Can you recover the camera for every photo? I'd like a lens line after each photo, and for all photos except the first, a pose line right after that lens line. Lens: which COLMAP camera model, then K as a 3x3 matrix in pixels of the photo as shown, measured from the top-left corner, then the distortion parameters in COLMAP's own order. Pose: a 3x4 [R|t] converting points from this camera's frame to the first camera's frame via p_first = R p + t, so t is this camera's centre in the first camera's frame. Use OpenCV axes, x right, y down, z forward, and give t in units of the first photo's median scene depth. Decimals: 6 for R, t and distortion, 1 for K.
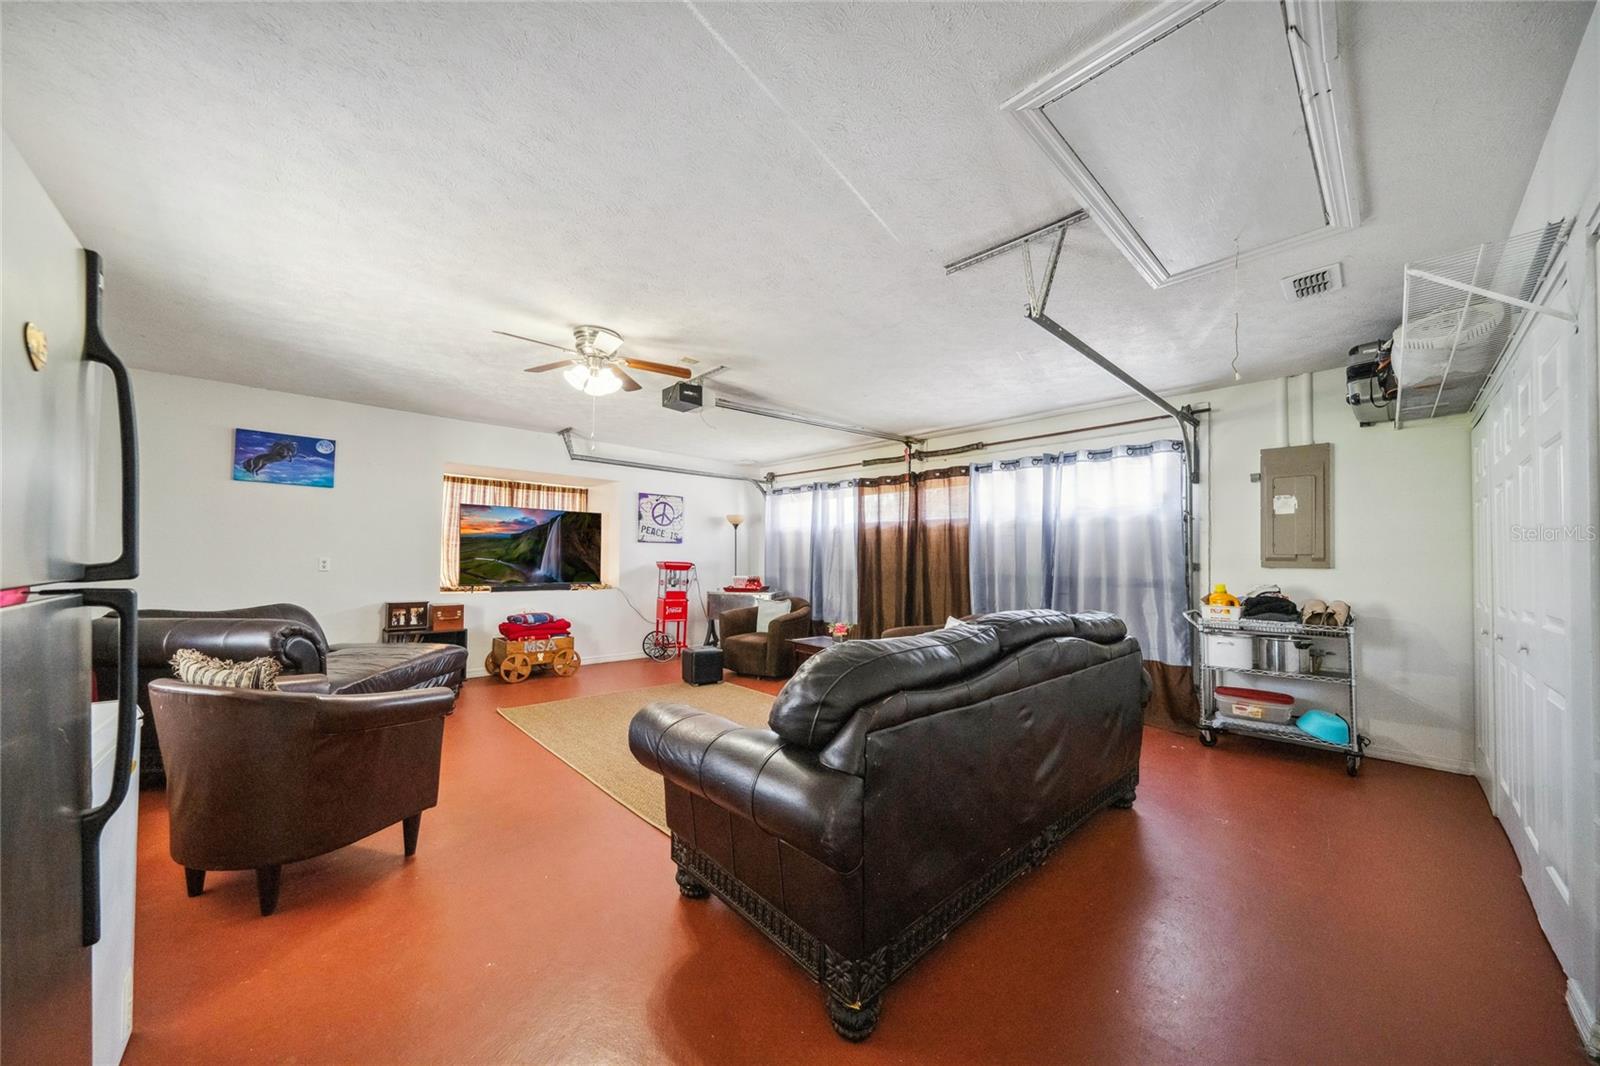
lens RADIAL K [[564.6, 0, 810.6], [0, 564.6, 557.9], [0, 0, 1]] dist [-0.001755, -0.000172]
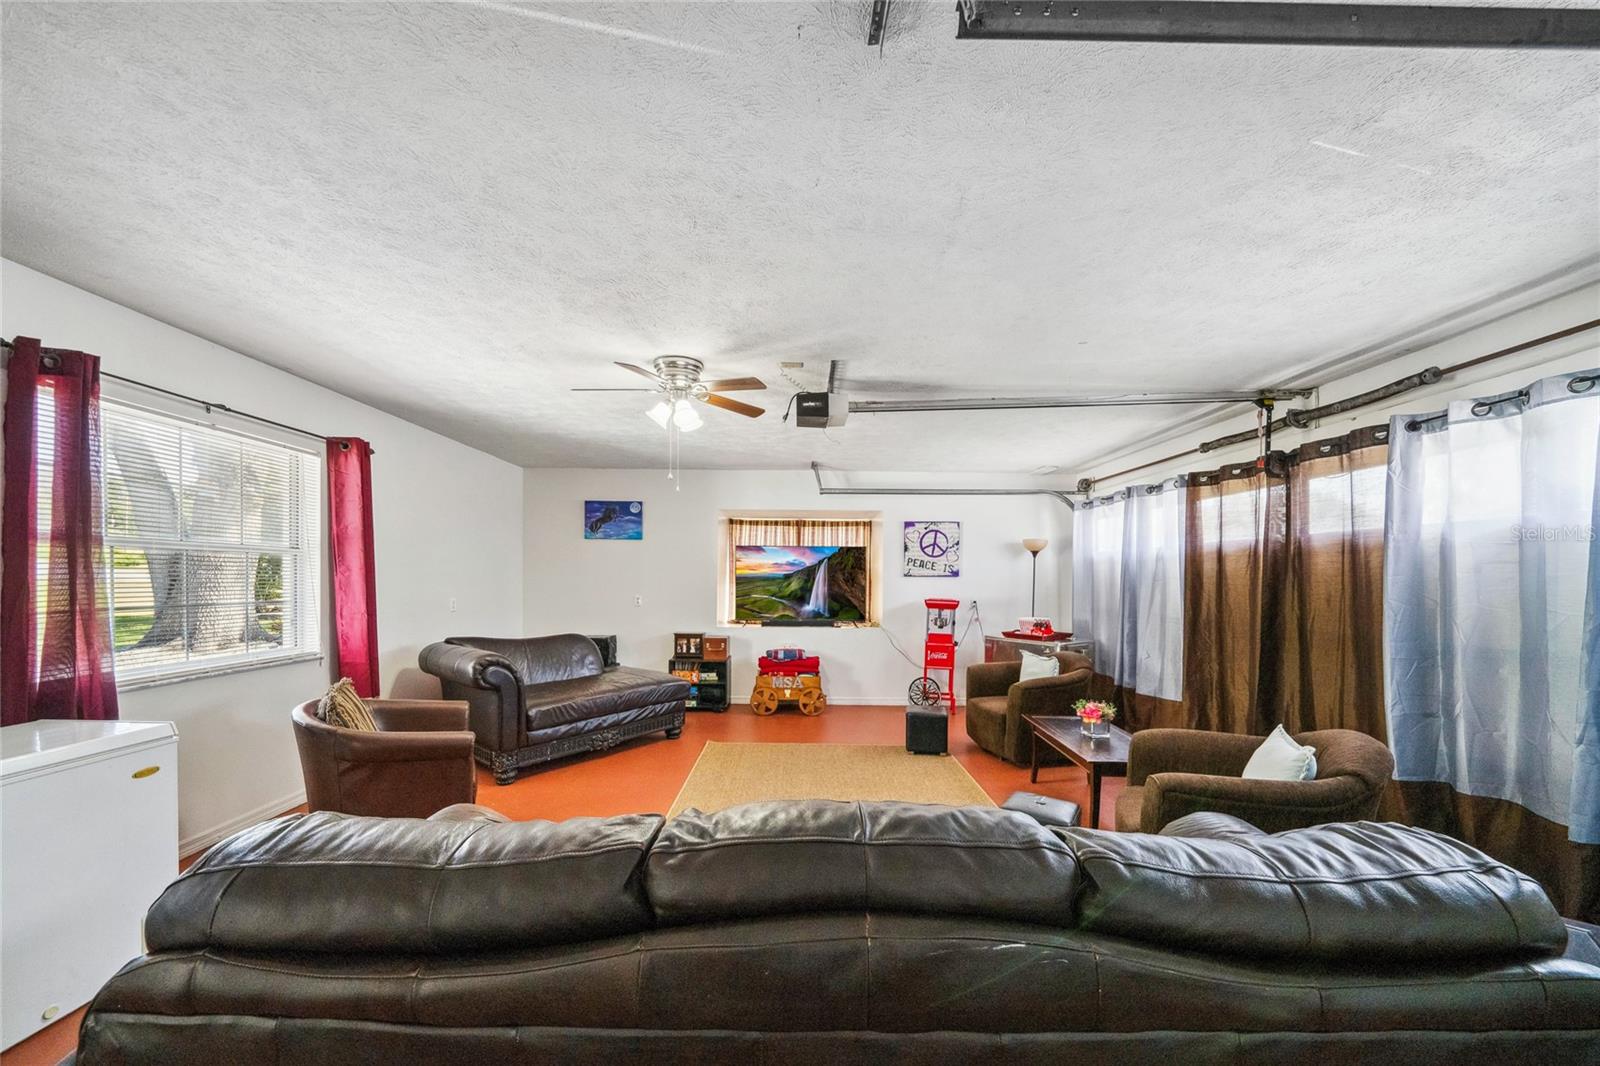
lens RADIAL K [[573.0, 0, 802.6], [0, 573.0, 597.4], [0, 0, 1]] dist [-0.001558, -0.000093]
pose [[0.727743, 0.016301, -0.685656, 0.217030], [0.004395, 0.999586, 0.028429, -0.023166], [0.685836, -0.023703, 0.727370, 0.239139]]
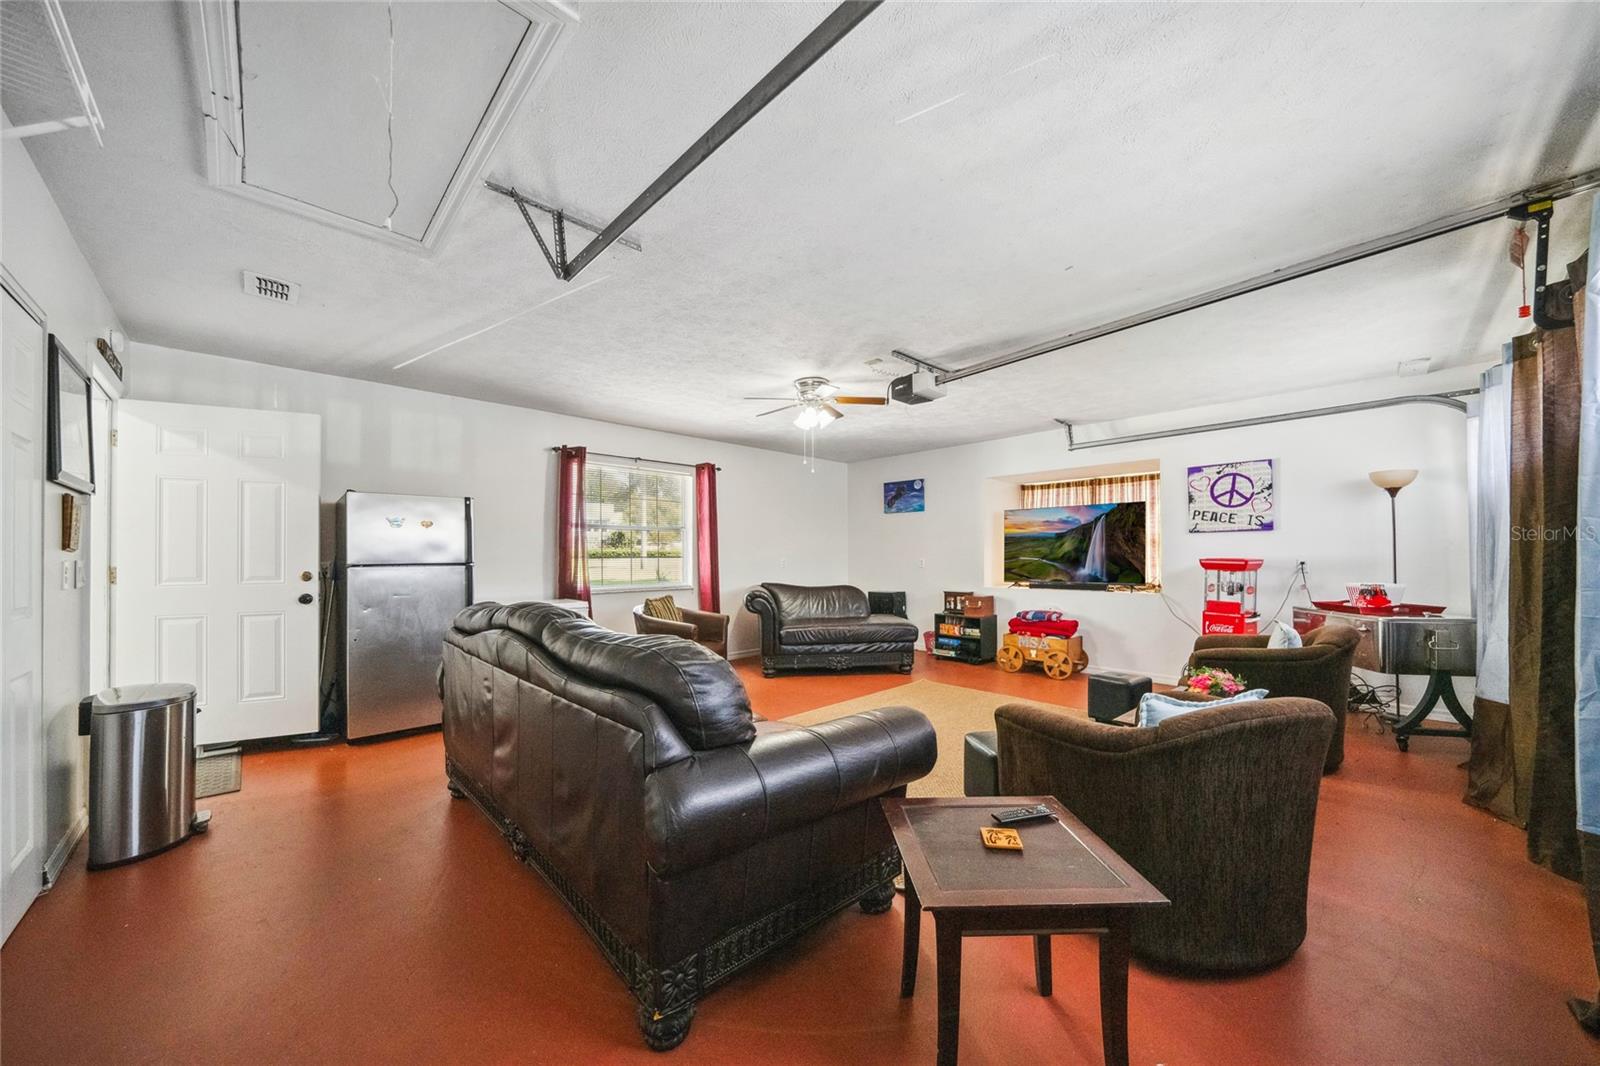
lens RADIAL K [[569.2, 0, 802.9], [0, 569.2, 567.2], [0, 0, 1]] dist [-0.000749, -0.000054]
pose [[0.002886, 0.004778, -0.999984, 0.483375], [0.009933, 0.999939, 0.004807, 0.009267], [0.999947, -0.009947, 0.002839, 0.512798]]
